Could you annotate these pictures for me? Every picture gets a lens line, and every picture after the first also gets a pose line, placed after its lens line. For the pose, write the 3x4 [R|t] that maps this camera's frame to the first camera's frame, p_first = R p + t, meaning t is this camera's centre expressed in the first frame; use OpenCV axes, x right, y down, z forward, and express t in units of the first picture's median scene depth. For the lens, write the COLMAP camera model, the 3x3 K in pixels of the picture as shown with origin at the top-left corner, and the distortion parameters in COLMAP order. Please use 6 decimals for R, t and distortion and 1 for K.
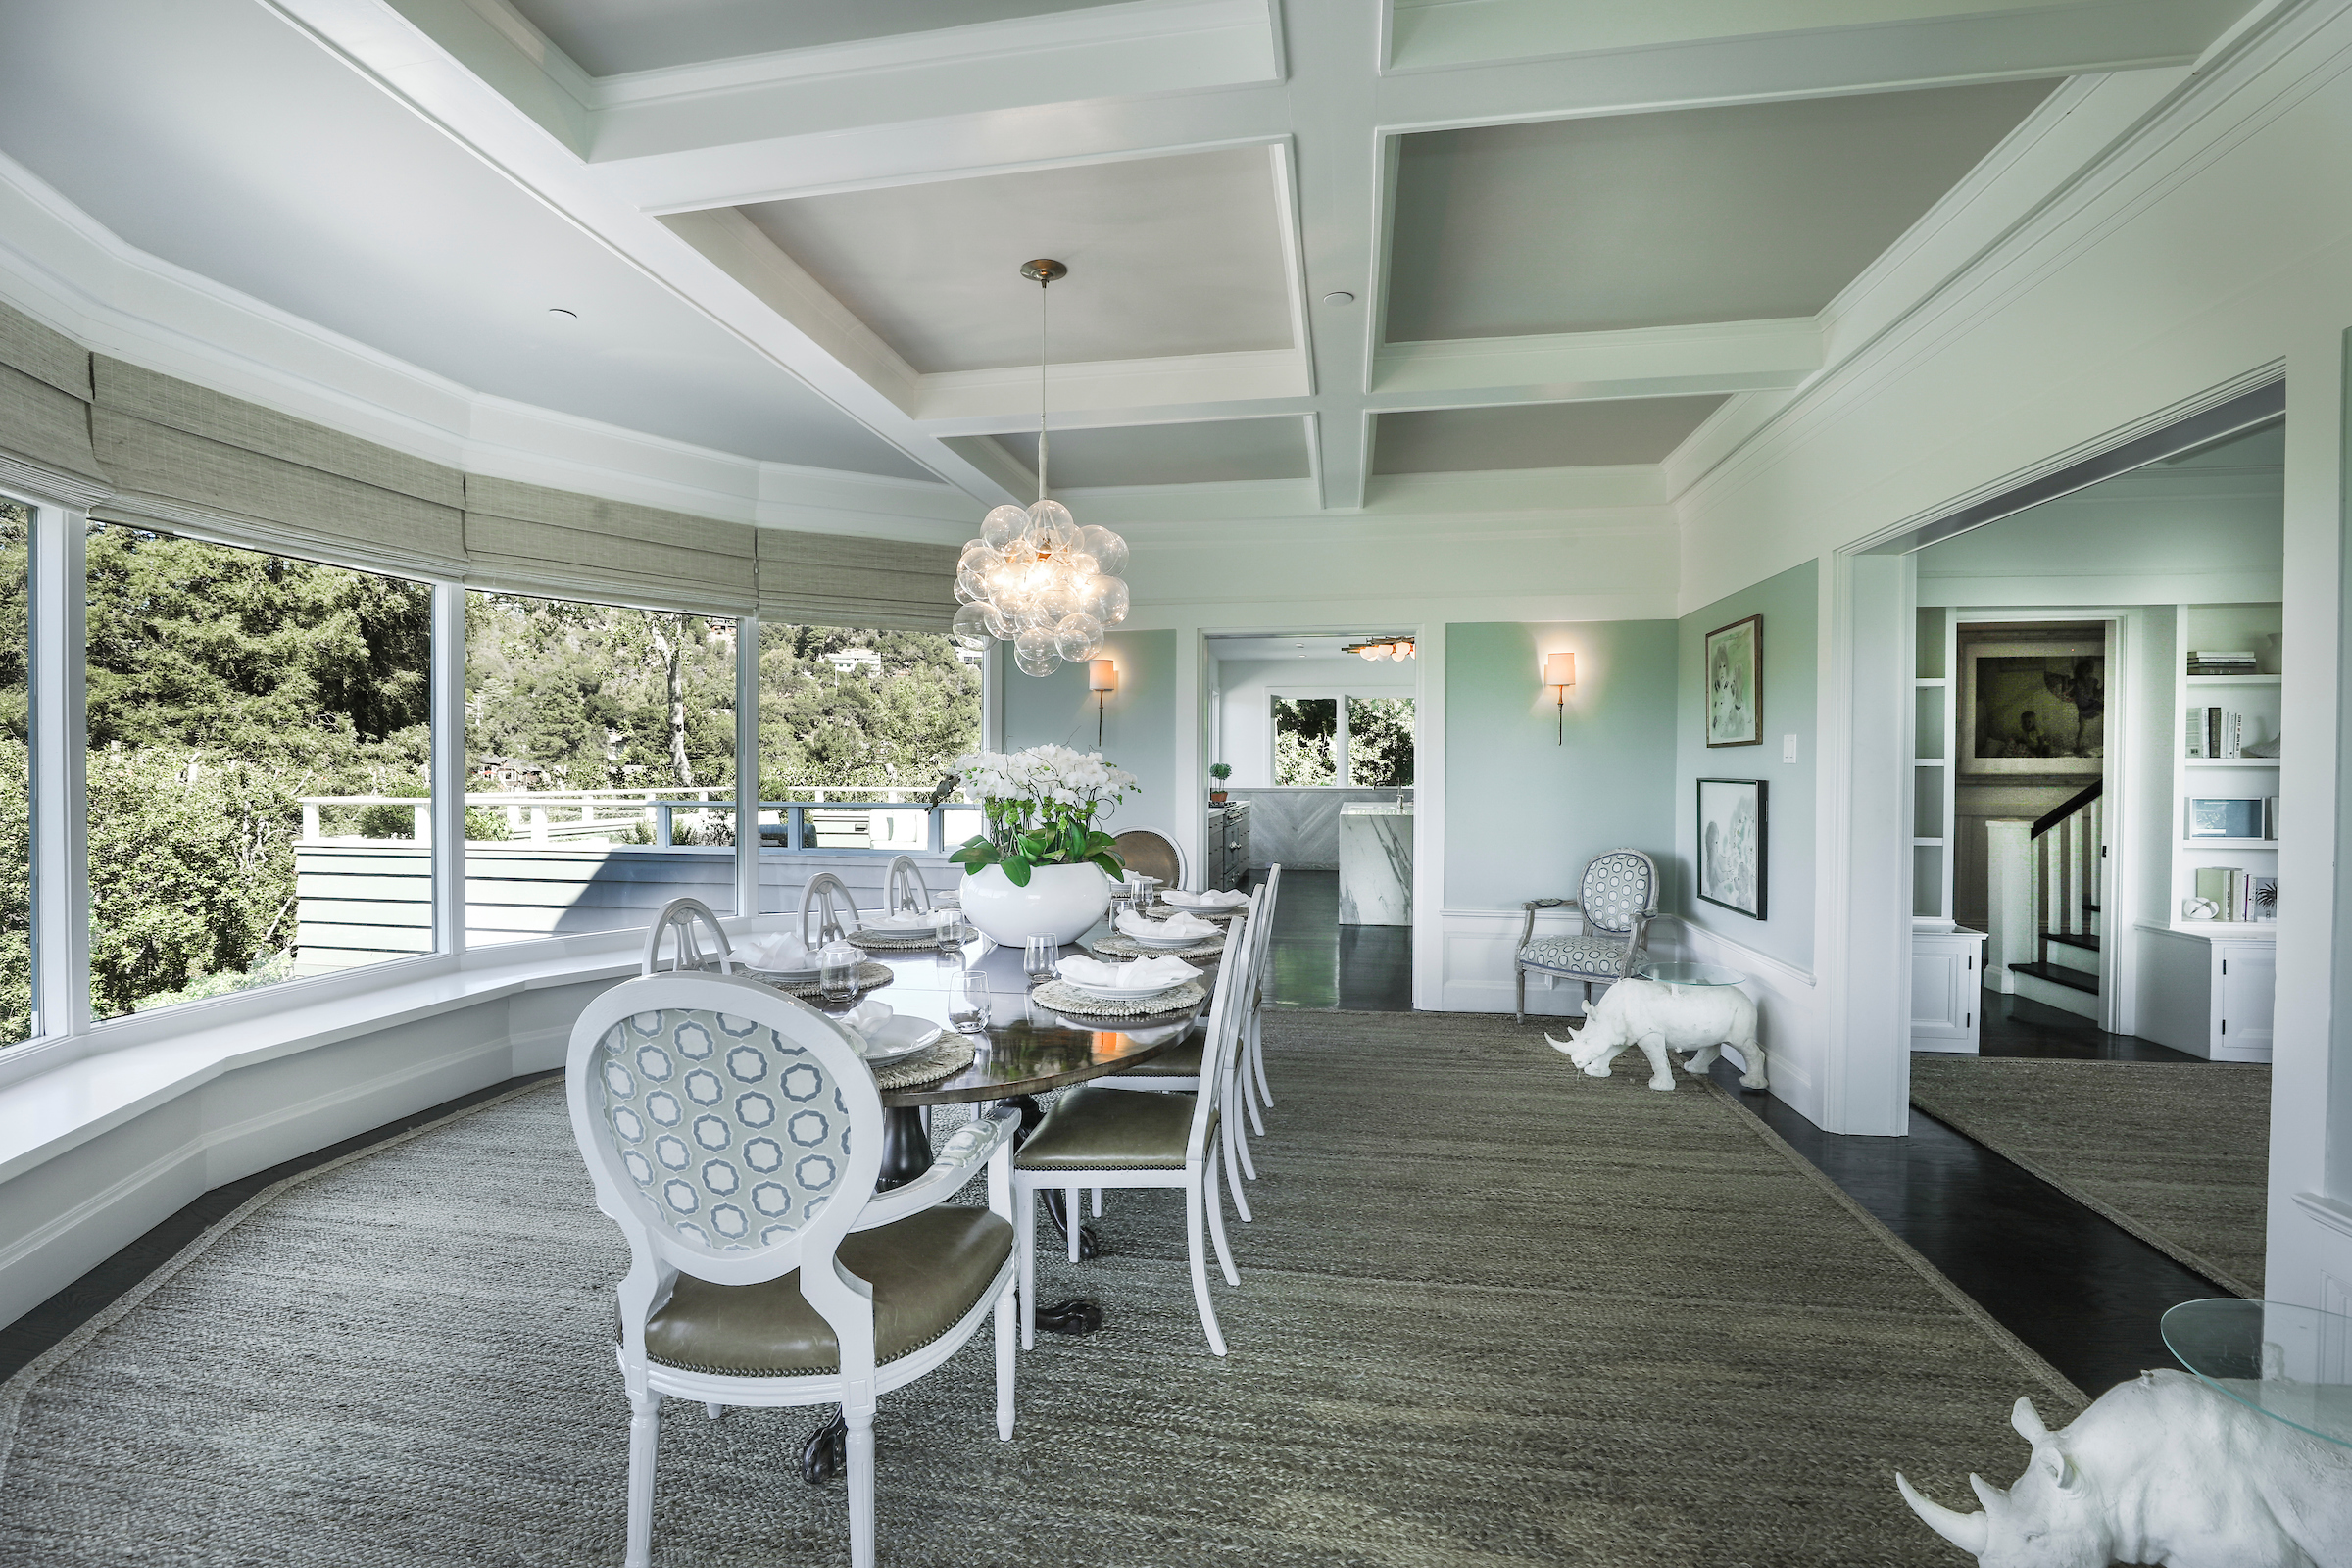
lens RADIAL K [[1067.2, 0, 1176.0], [0, 1067.2, 784.0], [0, 0, 1]] dist [-0.039804, 0.007686]
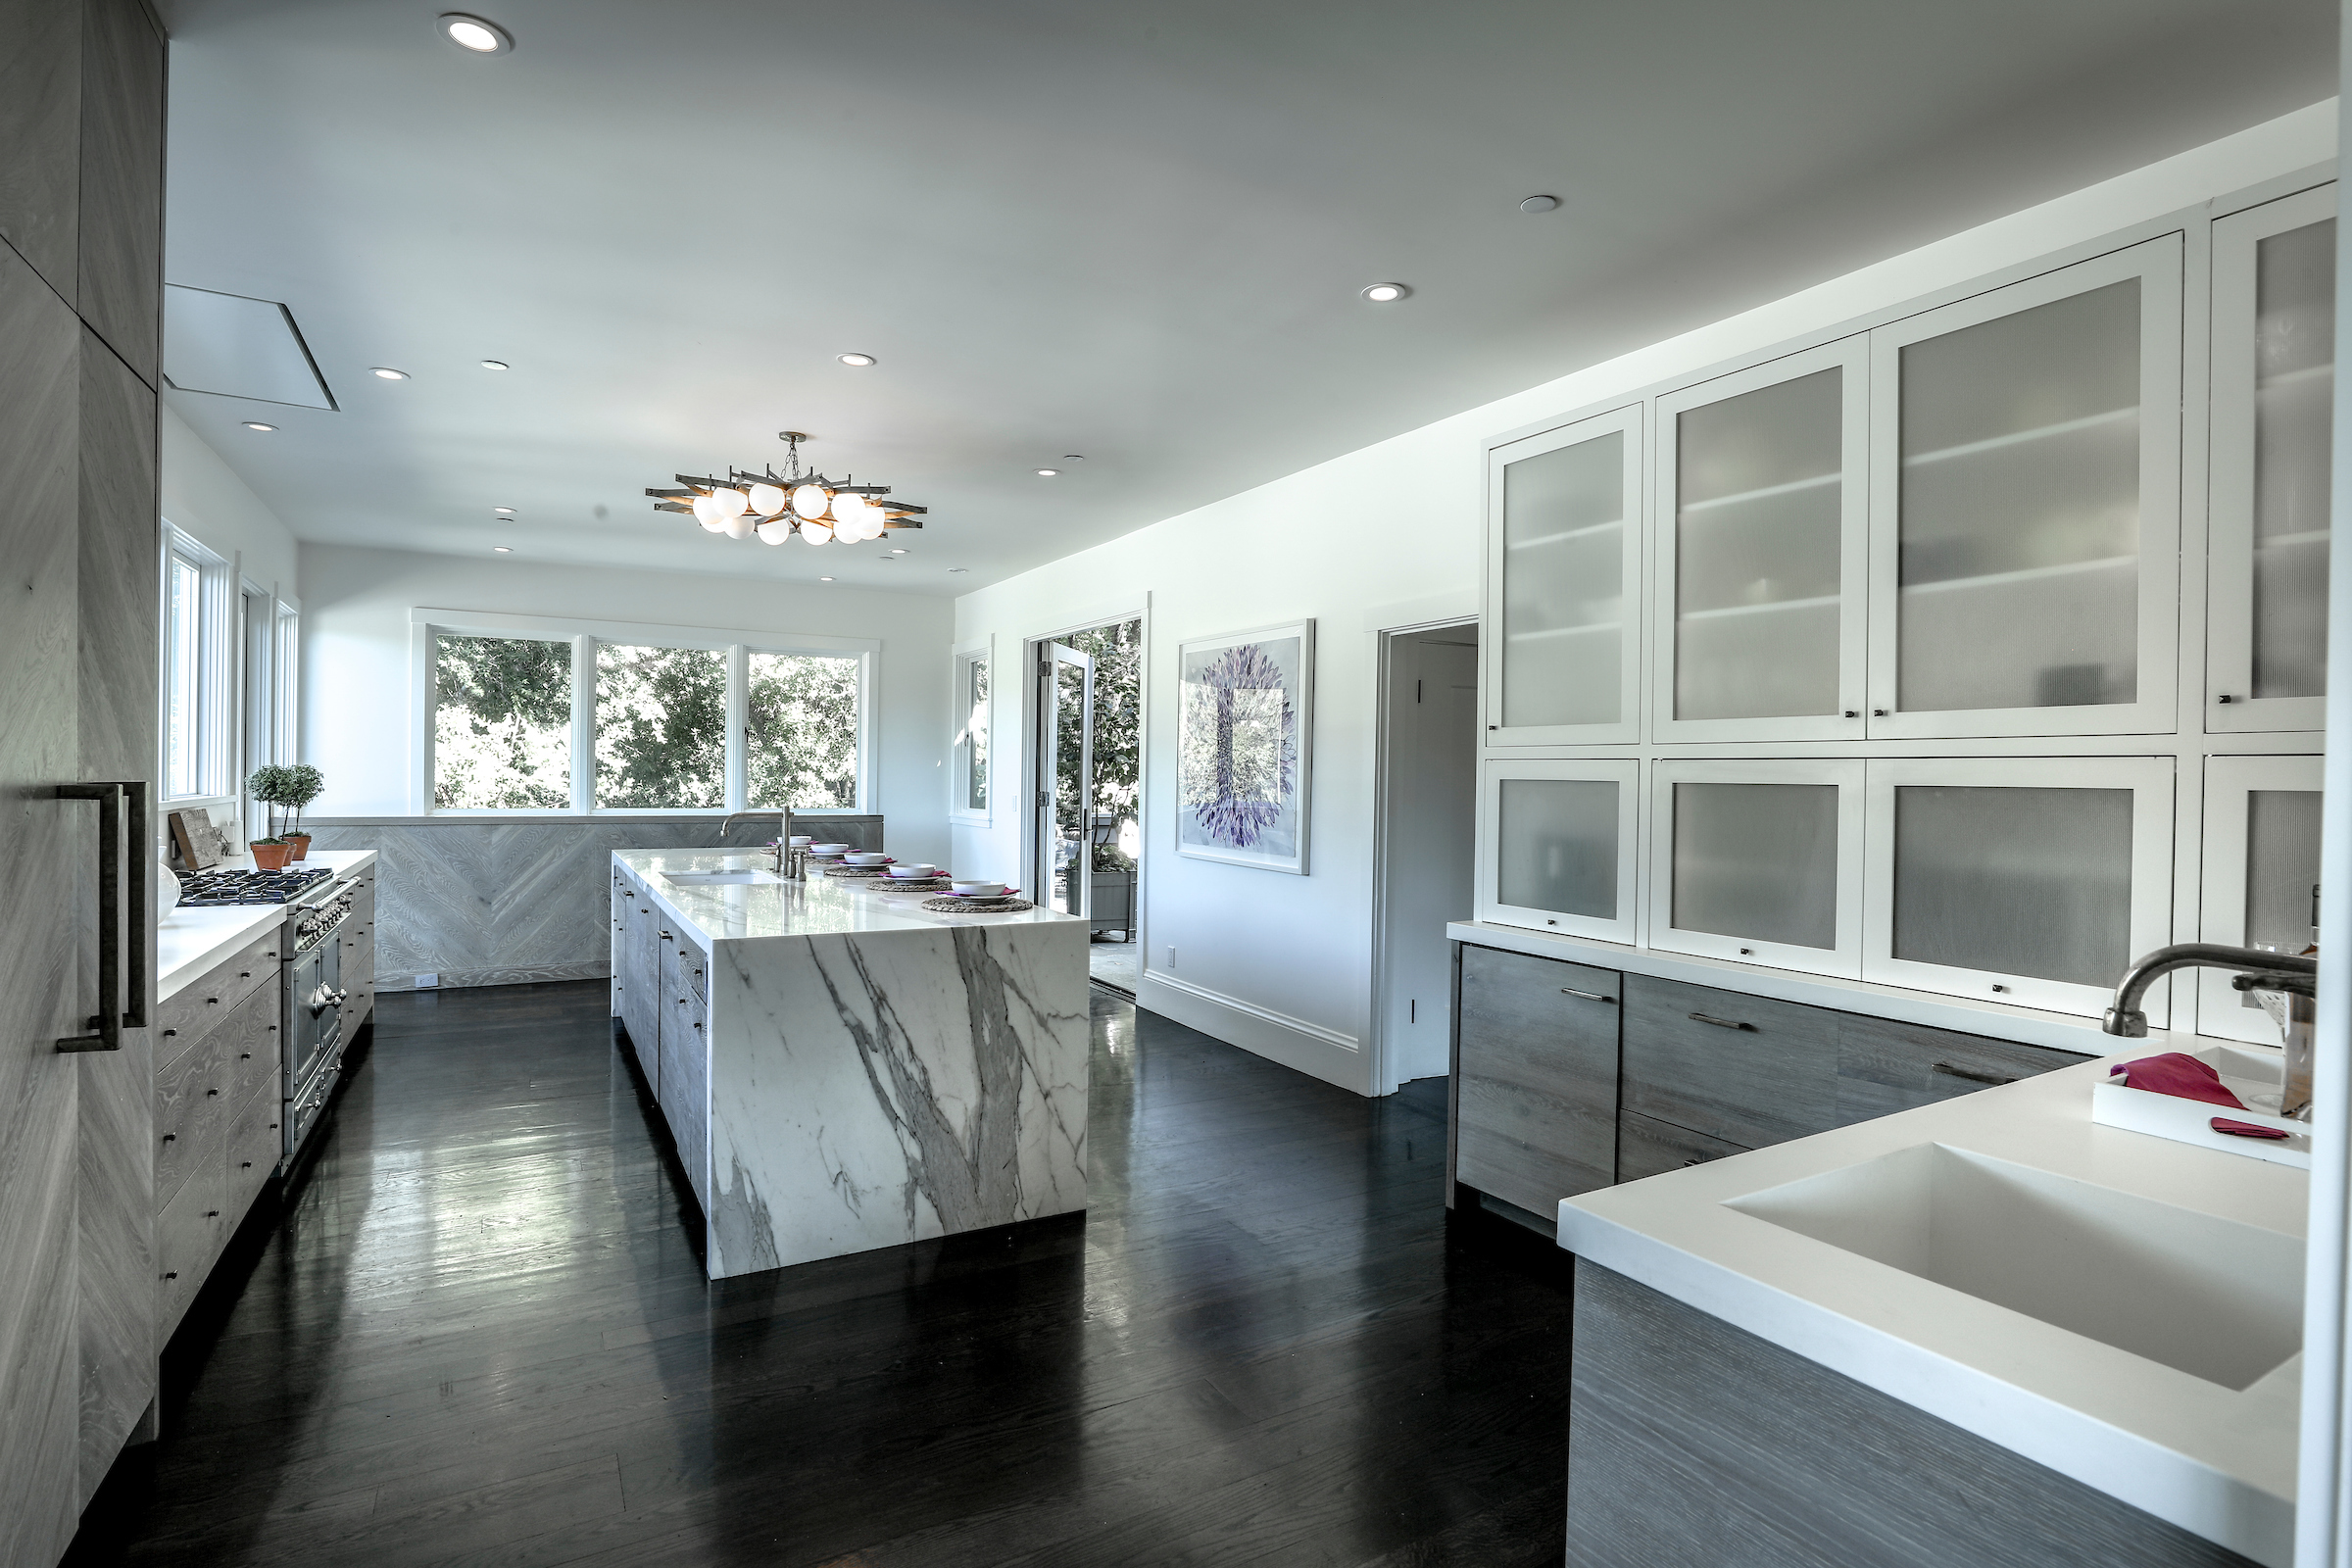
lens RADIAL K [[1191.3, 0, 1176.0], [0, 1191.3, 784.0], [0, 0, 1]] dist [-0.002950, -0.000372]
pose [[0.786811, 0.005559, 0.617168, 0.025150], [-0.004548, 0.999985, -0.003209, -0.010750], [-0.617177, -0.000282, 0.786825, 0.385651]]
